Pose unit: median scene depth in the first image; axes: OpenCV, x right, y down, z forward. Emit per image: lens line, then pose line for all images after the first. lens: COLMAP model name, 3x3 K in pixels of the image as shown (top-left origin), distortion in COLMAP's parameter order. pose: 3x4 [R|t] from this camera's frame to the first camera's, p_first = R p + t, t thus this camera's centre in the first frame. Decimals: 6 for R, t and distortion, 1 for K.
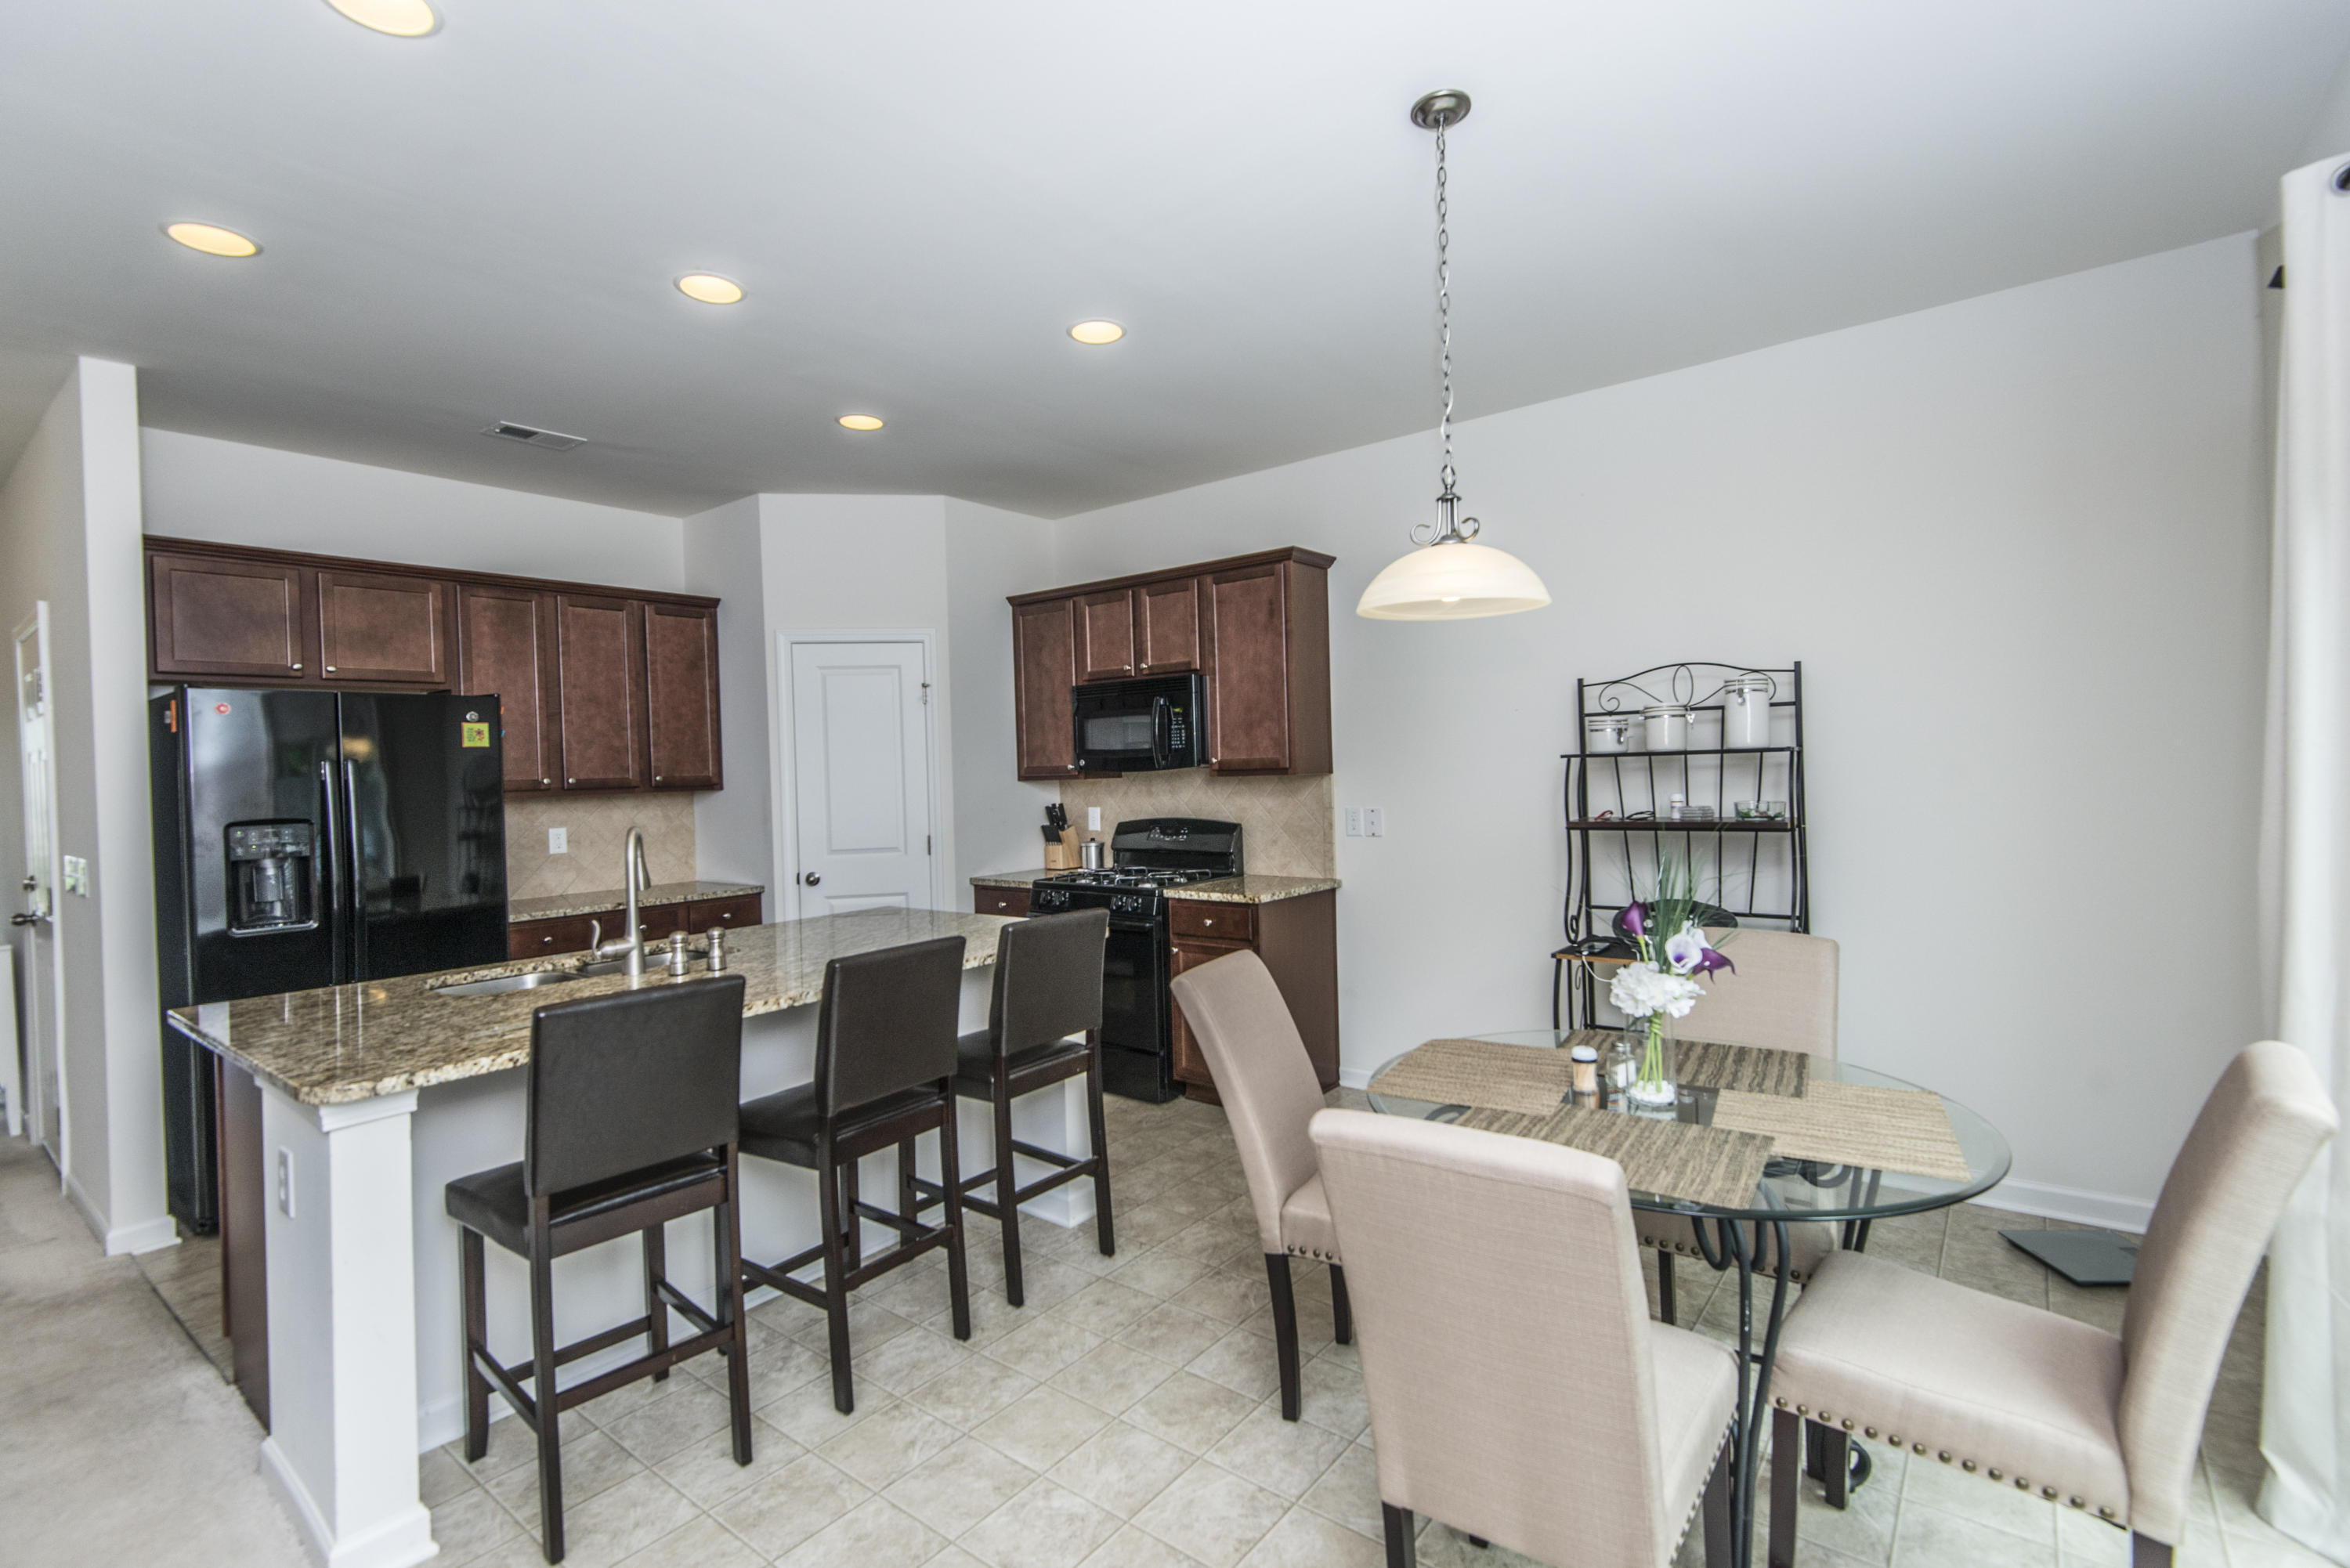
lens RADIAL K [[1064.6, 0, 1184.2], [0, 1064.6, 775.0], [0, 0, 1]] dist [0.025688, -0.016557]
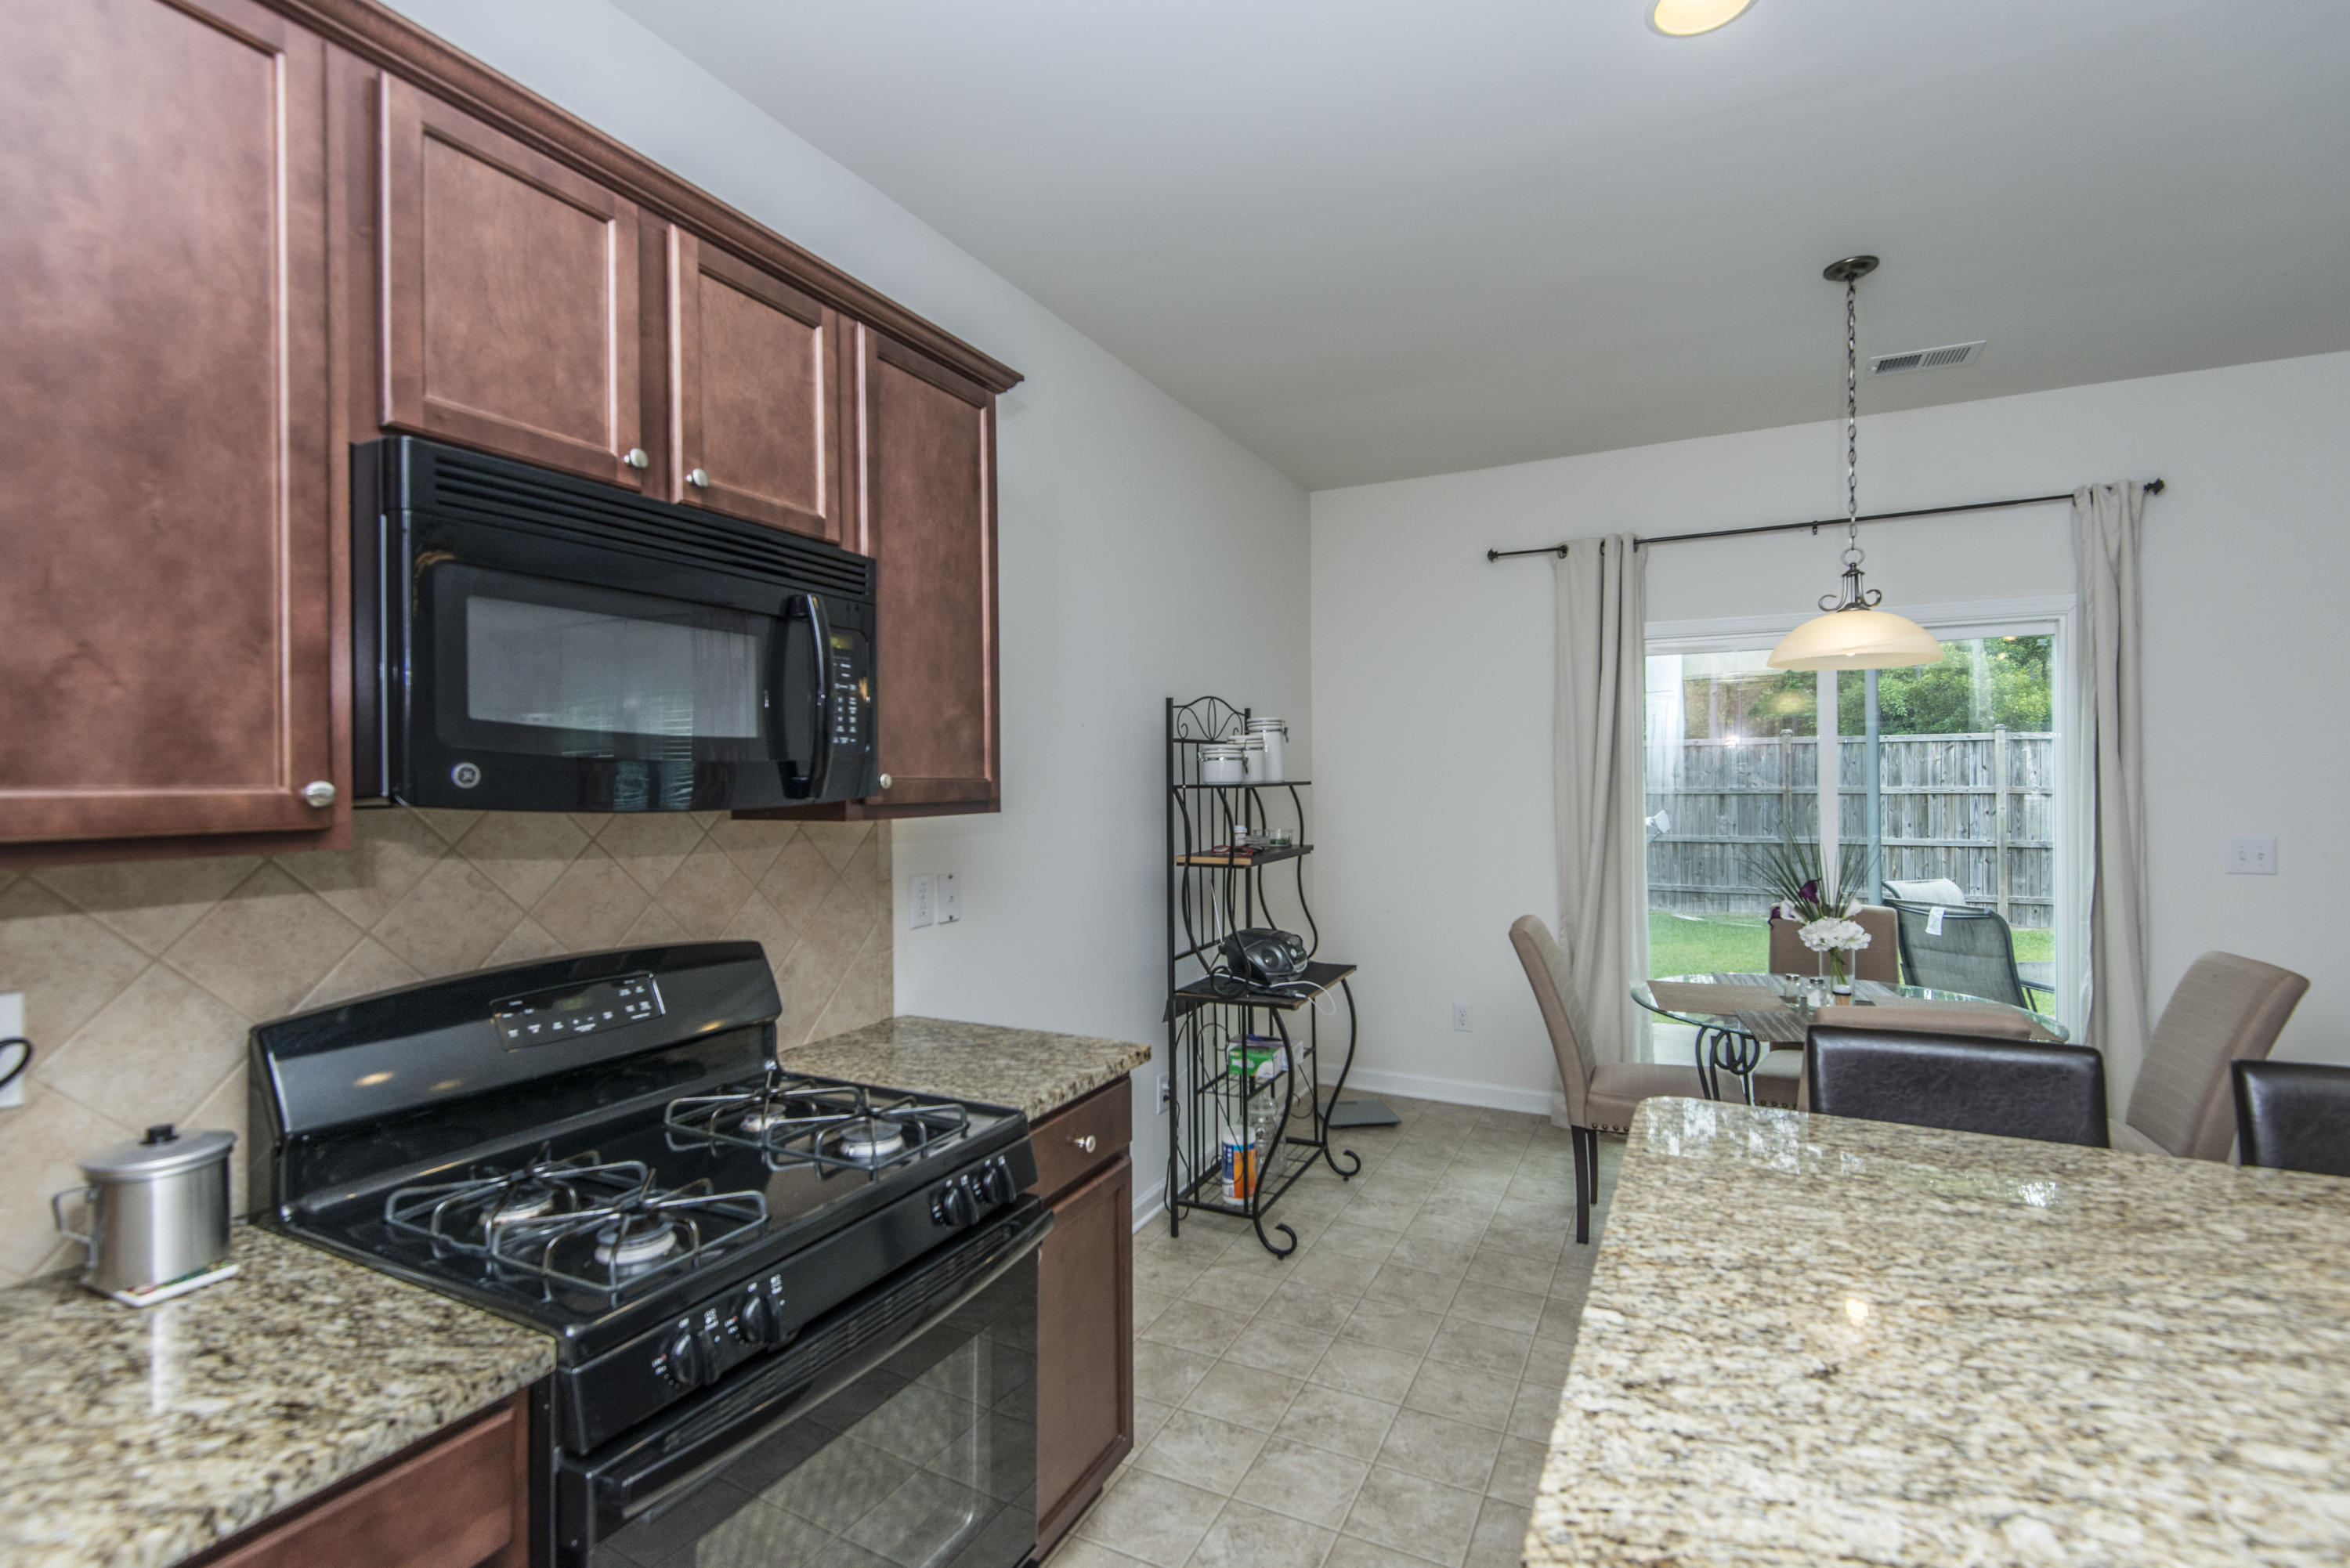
lens RADIAL K [[1064.6, 0, 1164.1], [0, 1064.6, 777.3], [0, 0, 1]] dist [0.025688, -0.016557]
pose [[-0.186899, 0.030629, 0.981902, -0.408419], [0.020663, 0.999415, -0.027242, -0.001702], [-0.982162, 0.015198, -0.187422, 1.003273]]
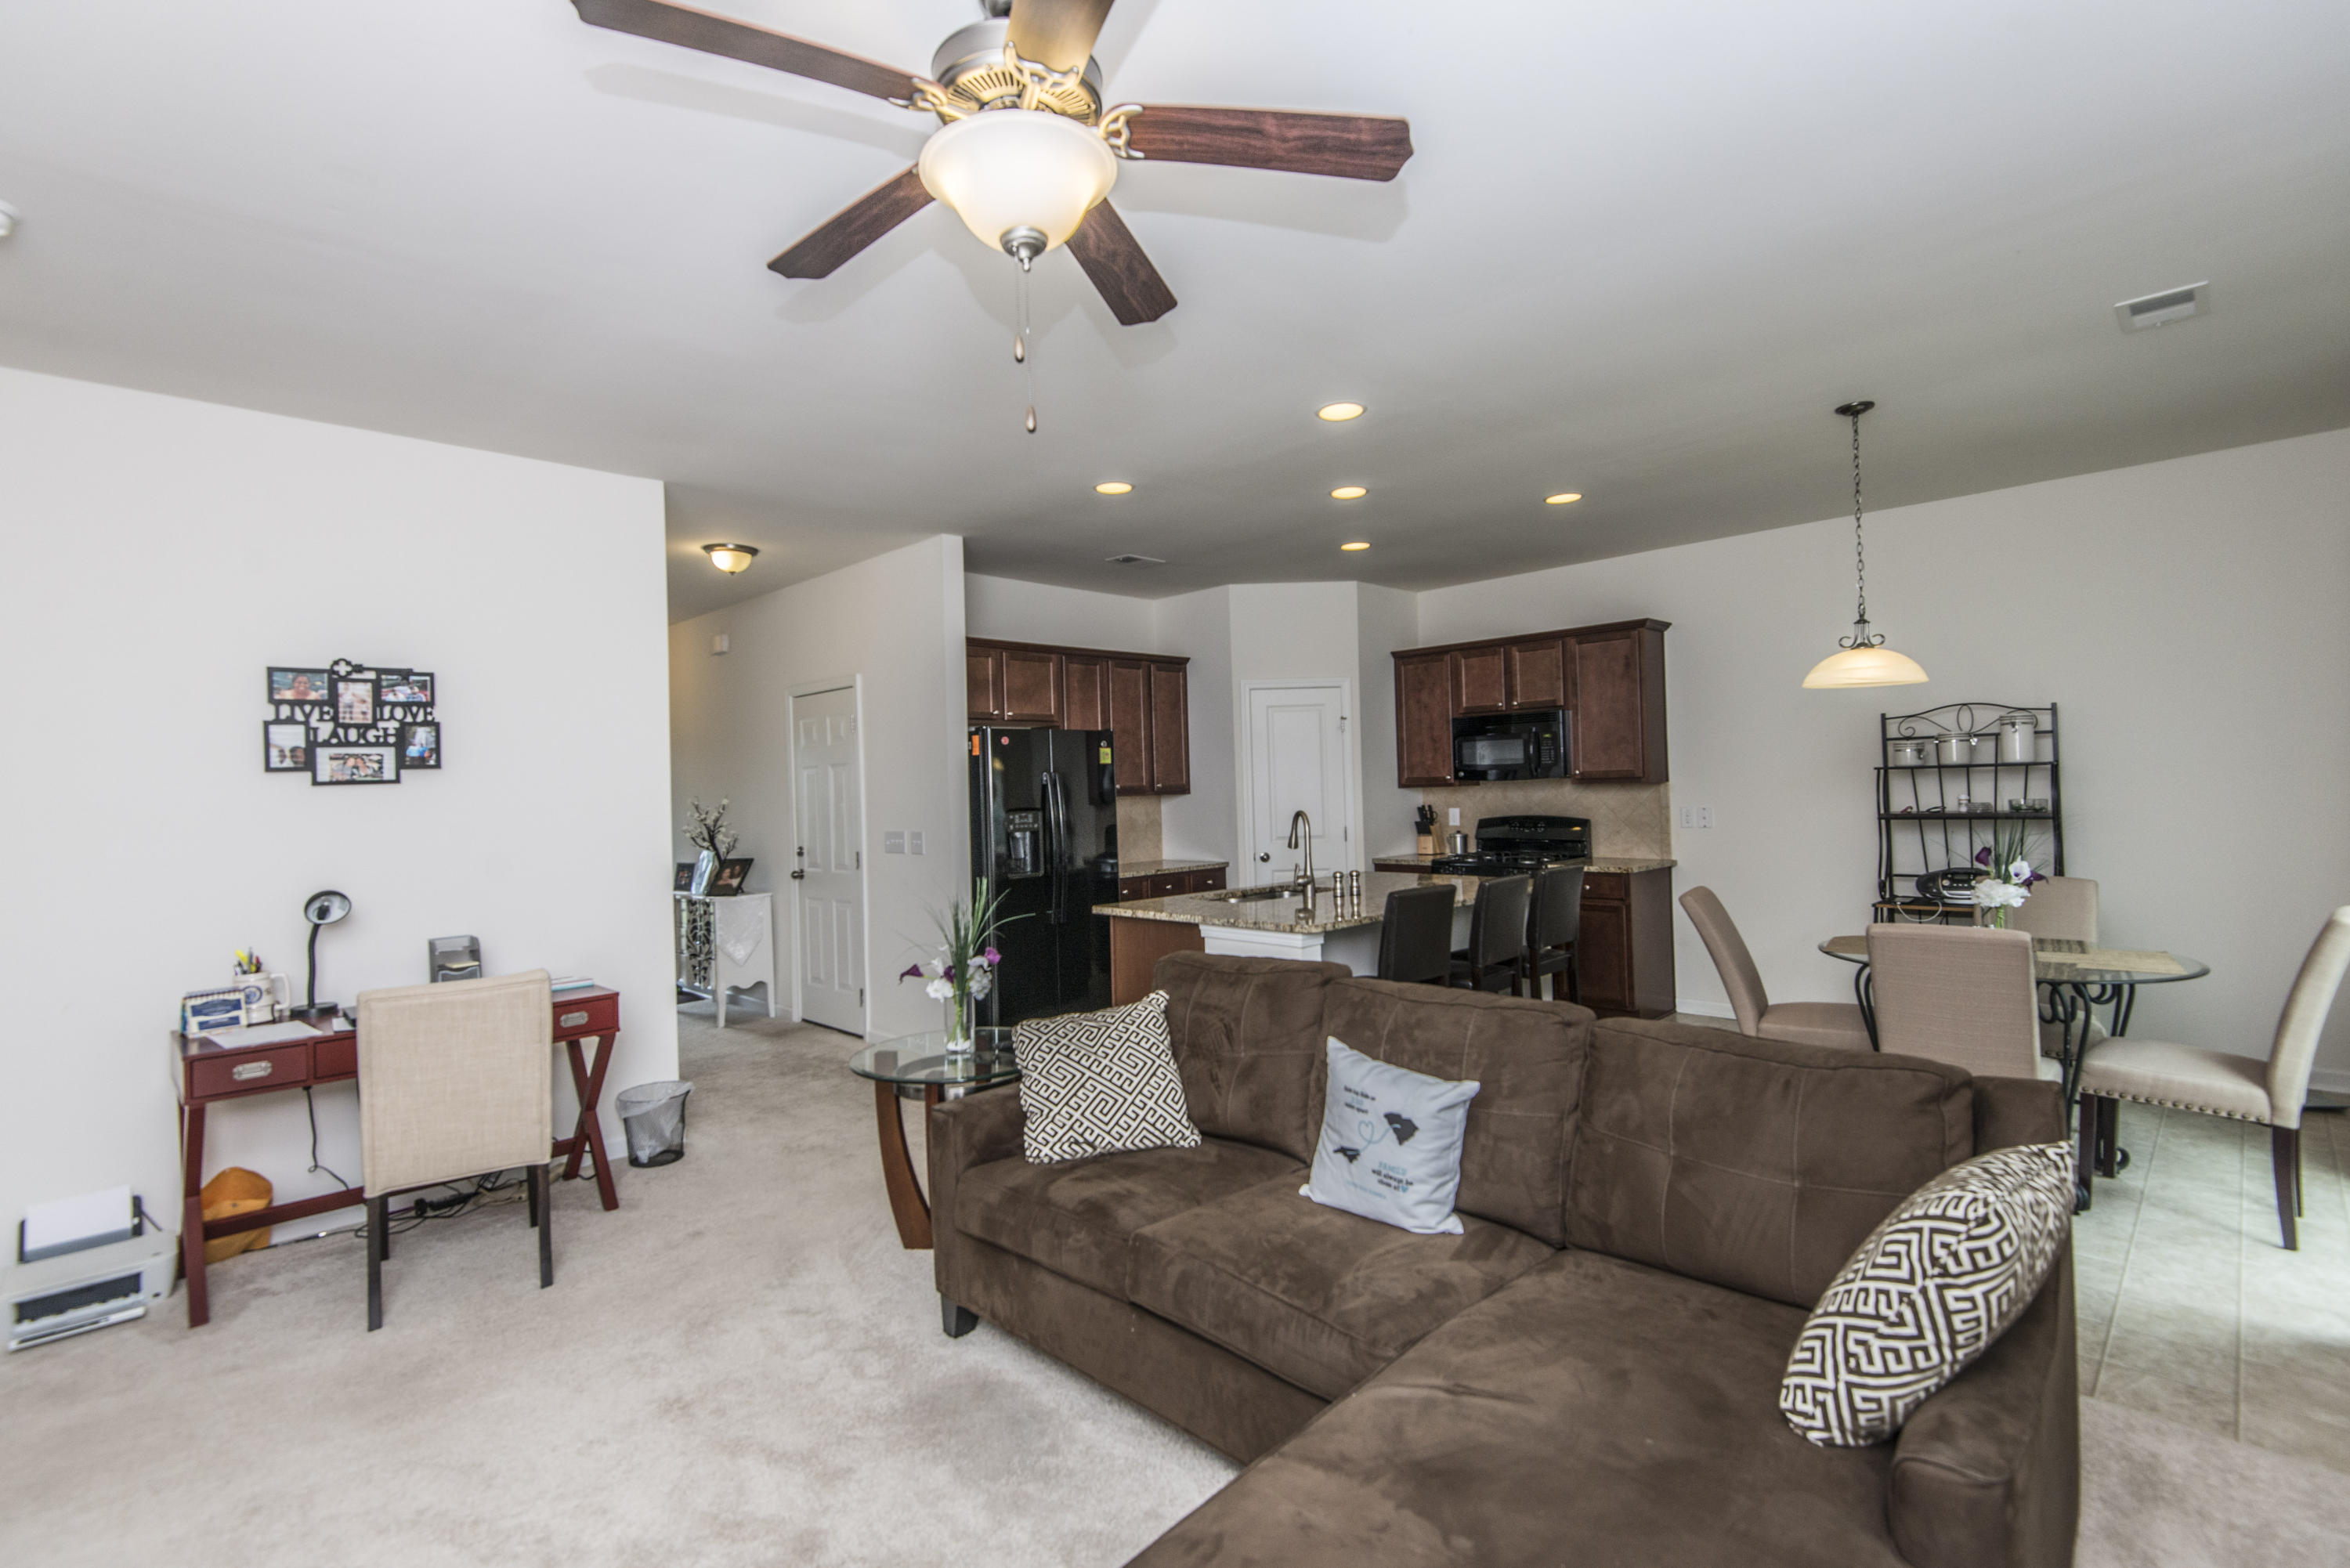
lens RADIAL K [[1064.6, 0, 1176.4], [0, 1064.6, 775.7], [0, 0, 1]] dist [0.025688, -0.016557]
pose [[0.992548, -0.000403, -0.121857, -0.328456], [-0.001319, 0.999900, -0.014047, 0.011306], [0.121850, 0.014103, 0.992448, -0.448678]]
